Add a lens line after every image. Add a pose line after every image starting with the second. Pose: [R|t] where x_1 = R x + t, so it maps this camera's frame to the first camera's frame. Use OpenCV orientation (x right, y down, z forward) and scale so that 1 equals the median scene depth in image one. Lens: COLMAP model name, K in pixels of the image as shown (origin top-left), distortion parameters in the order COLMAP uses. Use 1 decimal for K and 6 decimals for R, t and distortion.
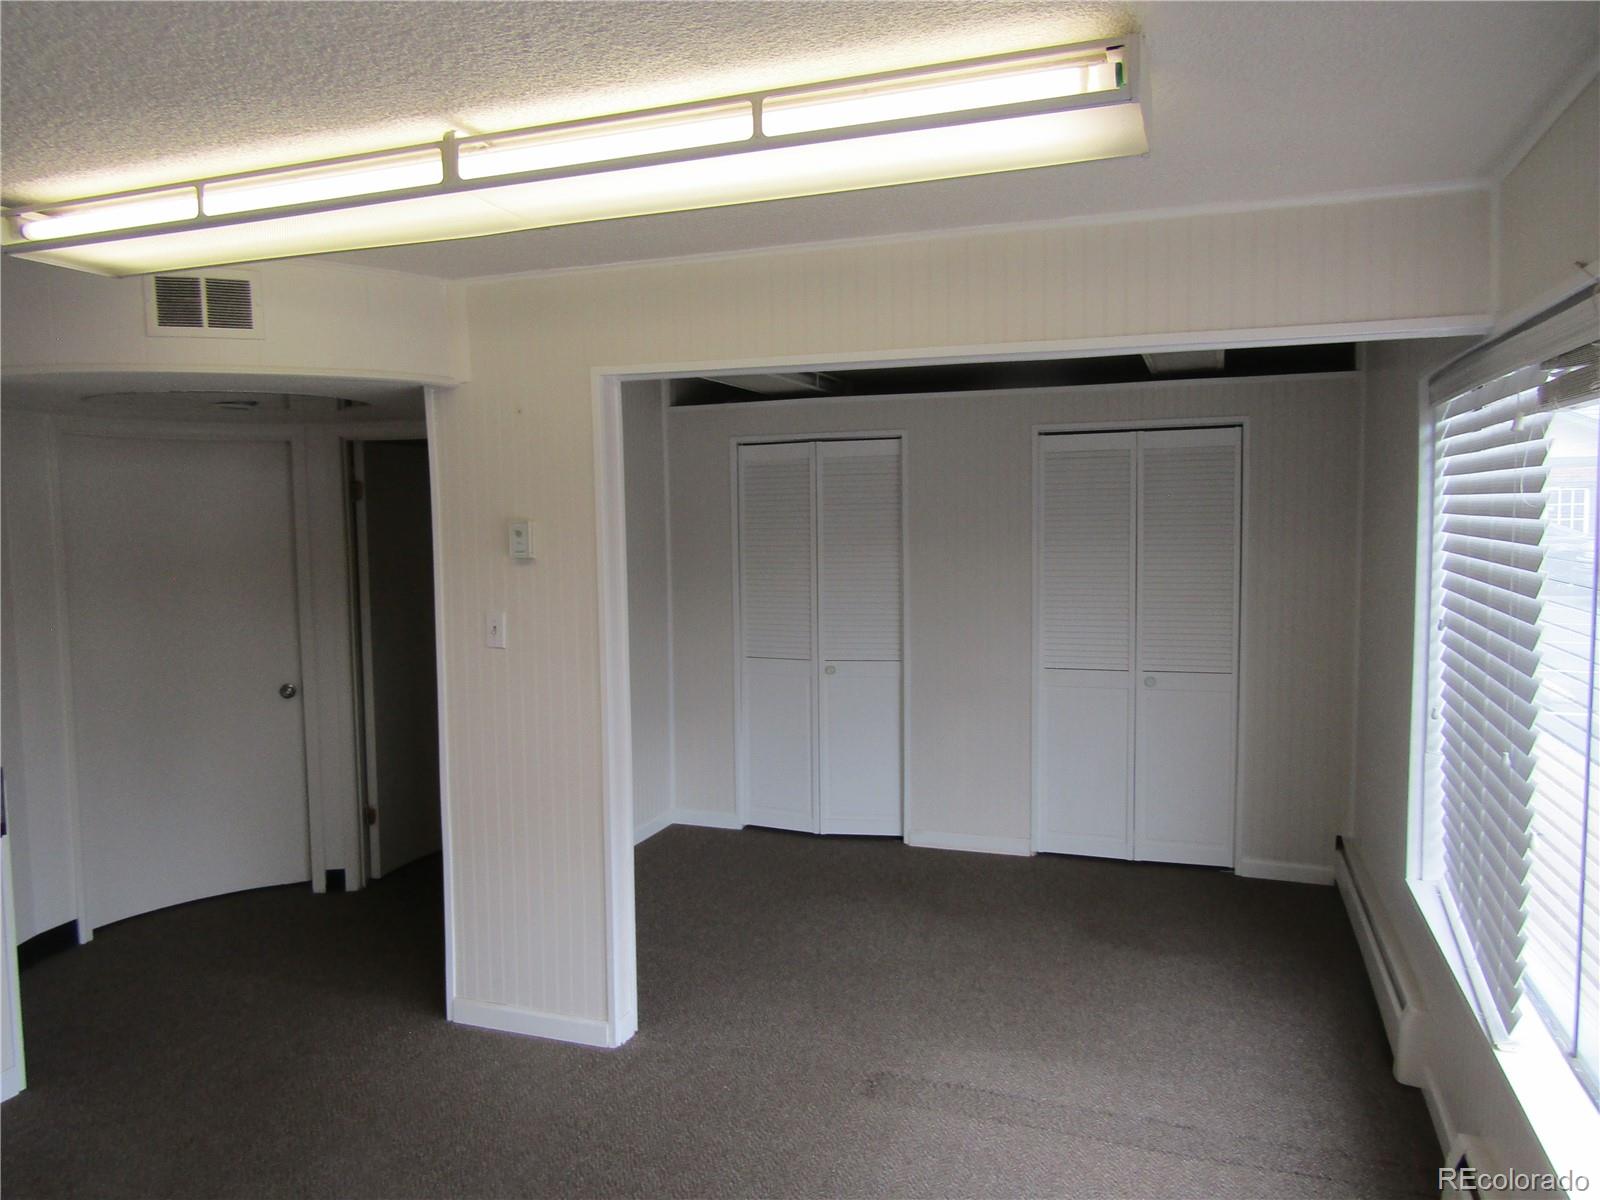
lens RADIAL K [[1140.1, 0, 801.8], [0, 1140.1, 596.2], [0, 0, 1]] dist [0.023817, -0.025840]
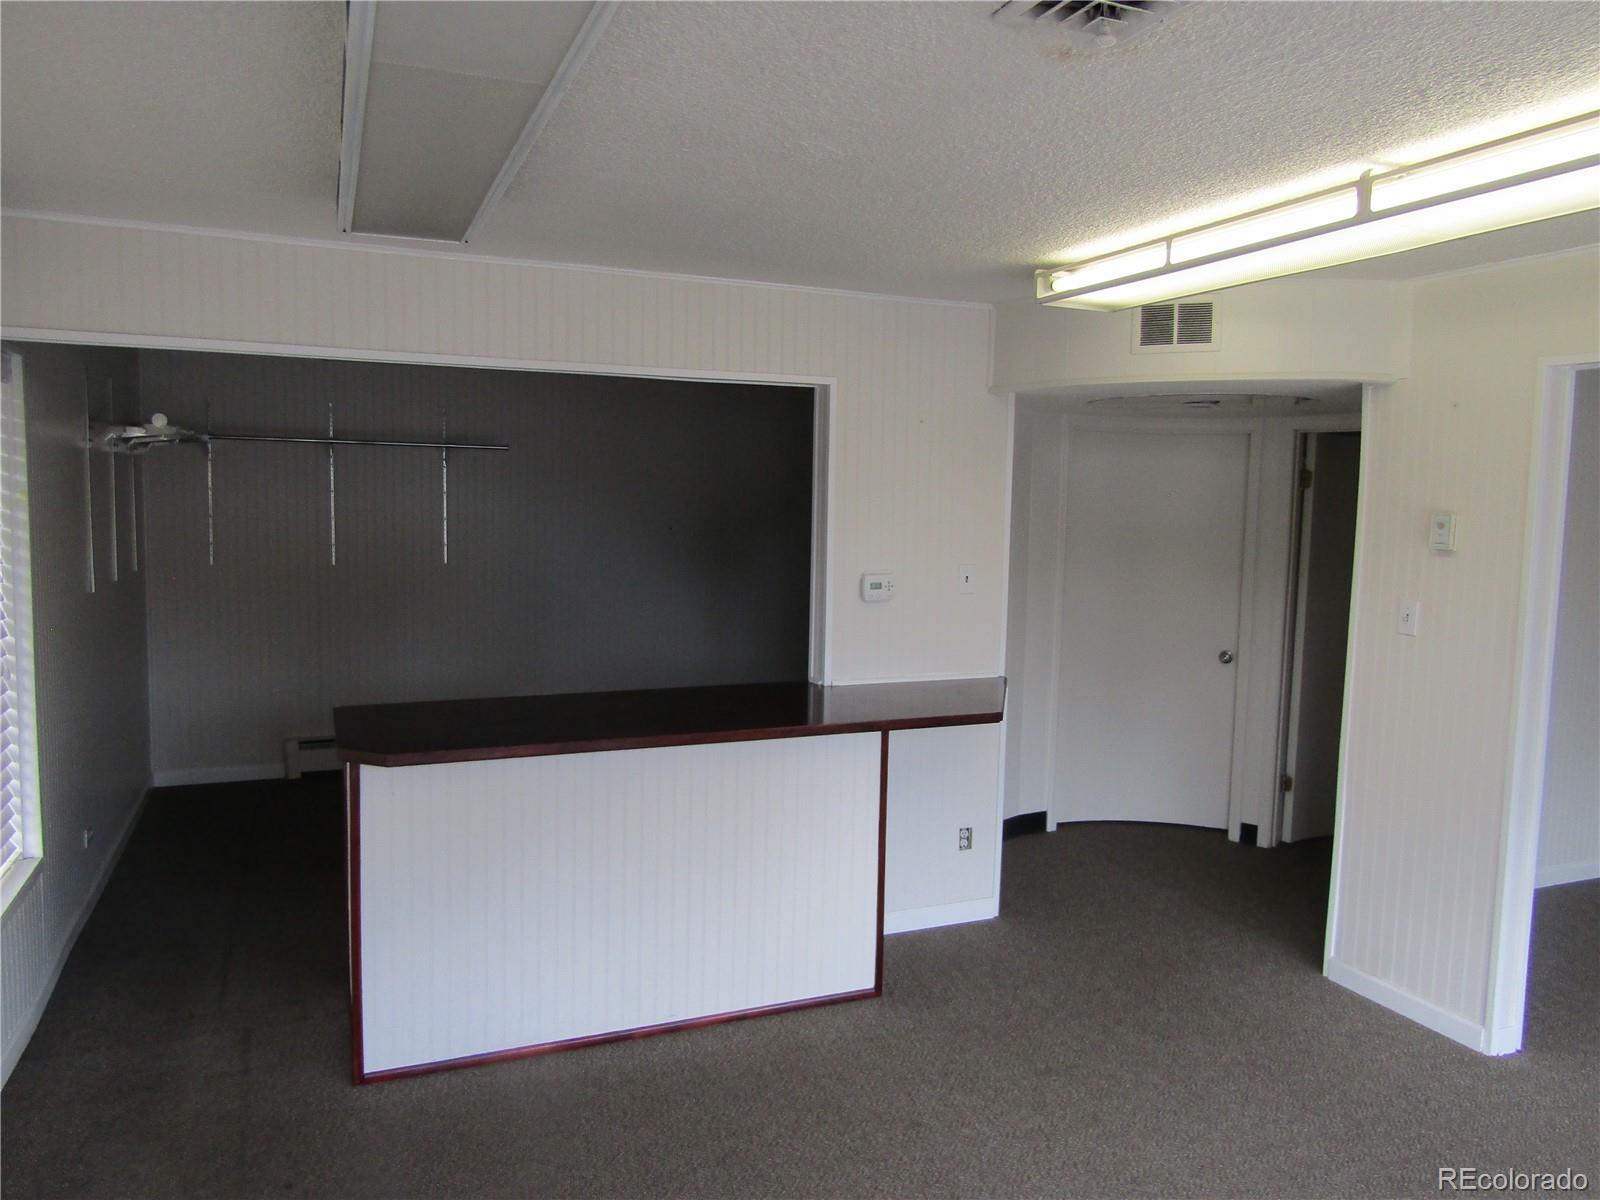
lens RADIAL K [[1140.1, 0, 803.4], [0, 1140.1, 595.3], [0, 0, 1]] dist [0.023817, -0.025840]
pose [[0.687156, 0.096446, -0.720080, 0.101586], [-0.089154, 0.994852, 0.048171, 0.008574], [0.721019, 0.031097, 0.692217, -0.113218]]
